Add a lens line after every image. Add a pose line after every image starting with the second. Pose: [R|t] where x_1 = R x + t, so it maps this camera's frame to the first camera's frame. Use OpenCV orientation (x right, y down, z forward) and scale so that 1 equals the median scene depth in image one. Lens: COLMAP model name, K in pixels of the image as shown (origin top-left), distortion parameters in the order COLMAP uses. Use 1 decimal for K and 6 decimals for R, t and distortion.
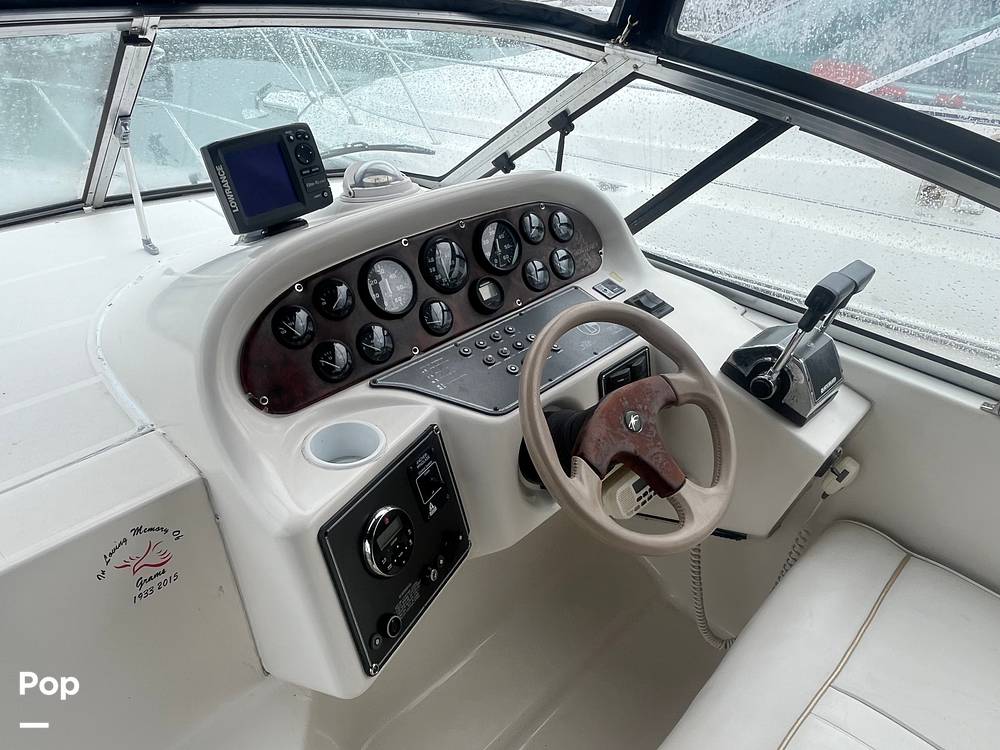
lens RADIAL K [[683.2, 0, 491.3], [0, 683.2, 364.7], [0, 0, 1]] dist [0.005459, -0.006818]
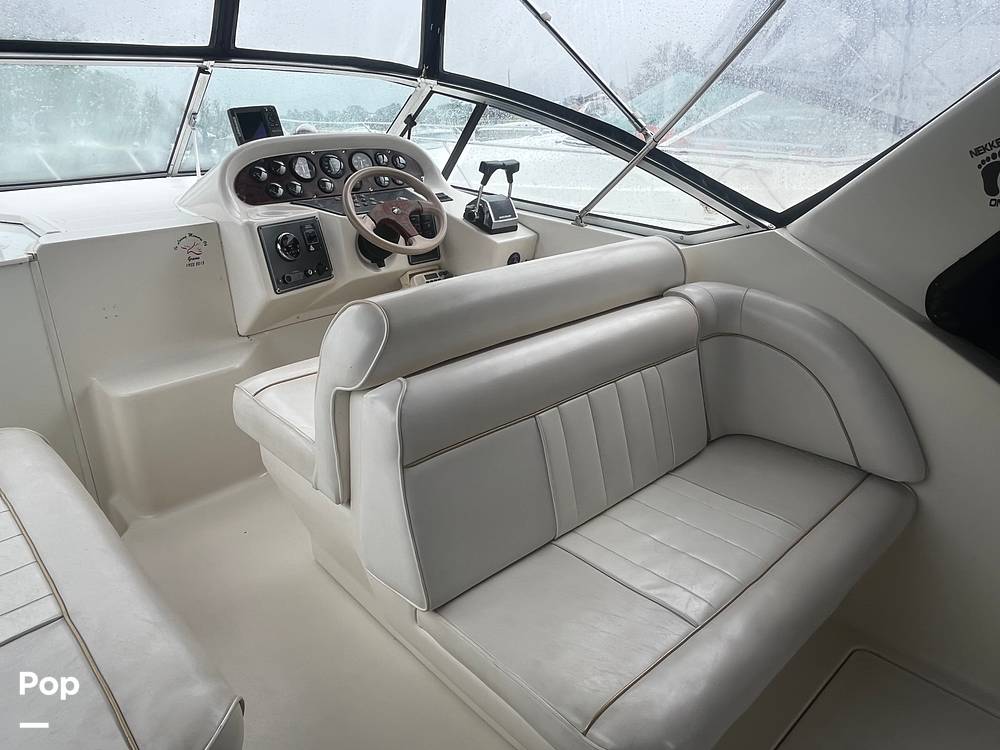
lens RADIAL K [[683.2, 0, 491.3], [0, 683.2, 364.7], [0, 0, 1]] dist [0.005459, -0.006818]
pose [[0.999146, 0.006400, -0.040827, 0.557306], [-0.012927, 0.986761, -0.161662, 0.866618], [0.039252, 0.162052, 0.986001, -1.091515]]
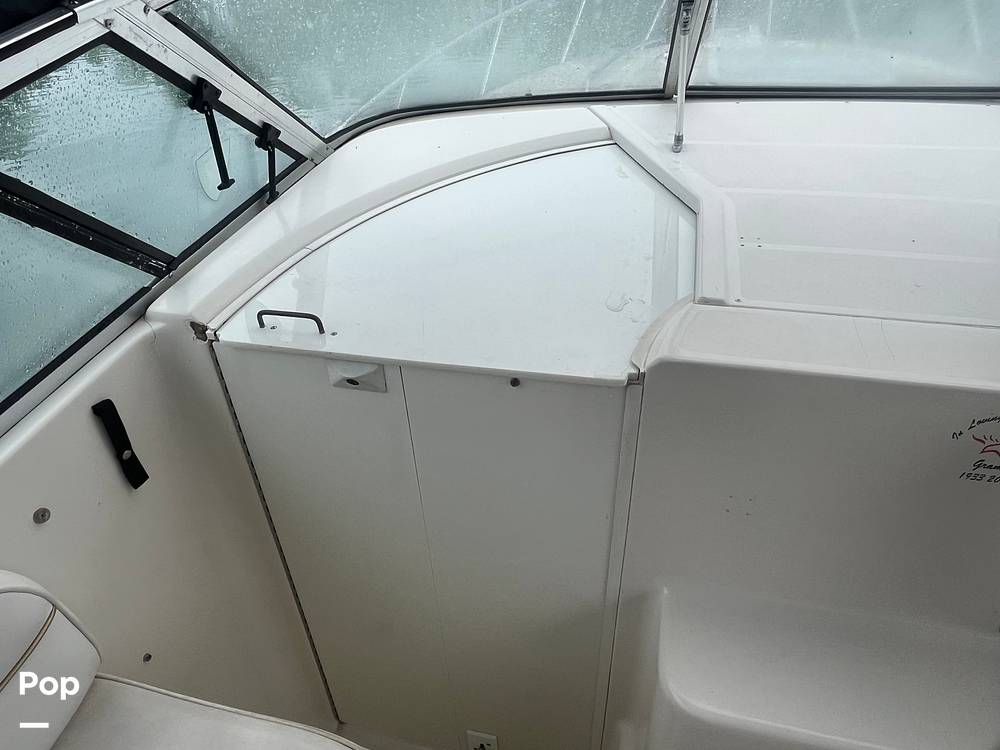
lens RADIAL K [[683.2, 0, 491.3], [0, 683.2, 364.7], [0, 0, 1]] dist [0.005459, -0.006818]
pose [[0.516507, 0.476295, -0.711592, -0.193668], [-0.396687, 0.869566, 0.294100, 0.146664], [0.758855, 0.130375, 0.638077, -0.125681]]
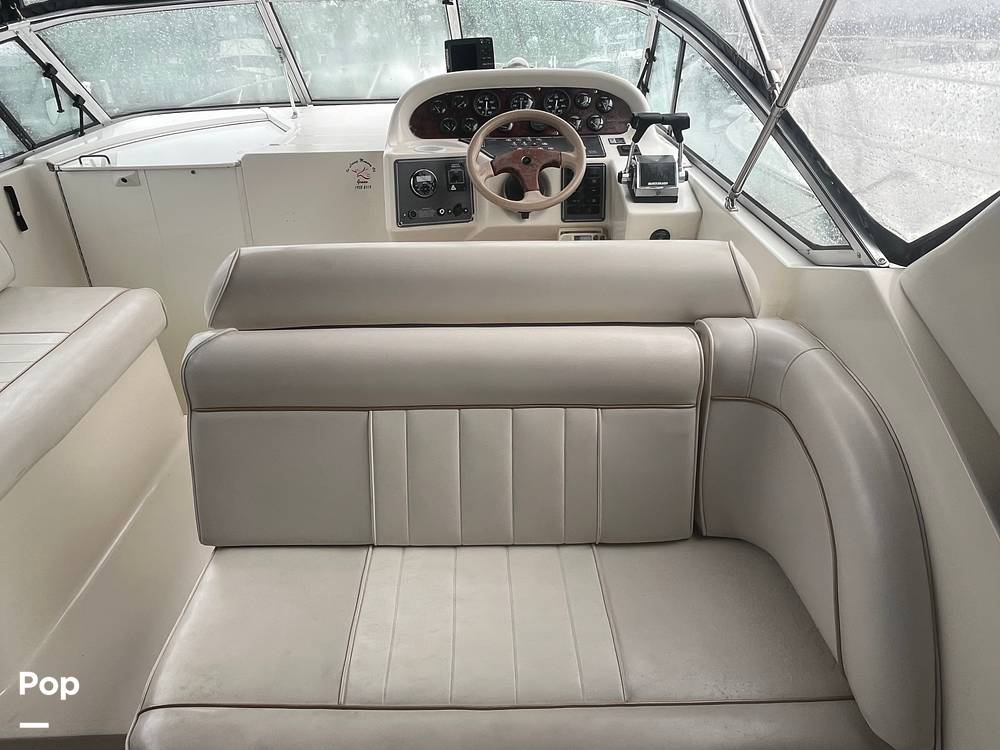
lens RADIAL K [[683.2, 0, 491.3], [0, 683.2, 364.7], [0, 0, 1]] dist [0.005459, -0.006818]
pose [[0.721349, 0.304708, -0.621939, 1.471138], [-0.341811, 0.937659, 0.062945, 0.522225], [0.602346, 0.167180, 0.780532, -0.587200]]
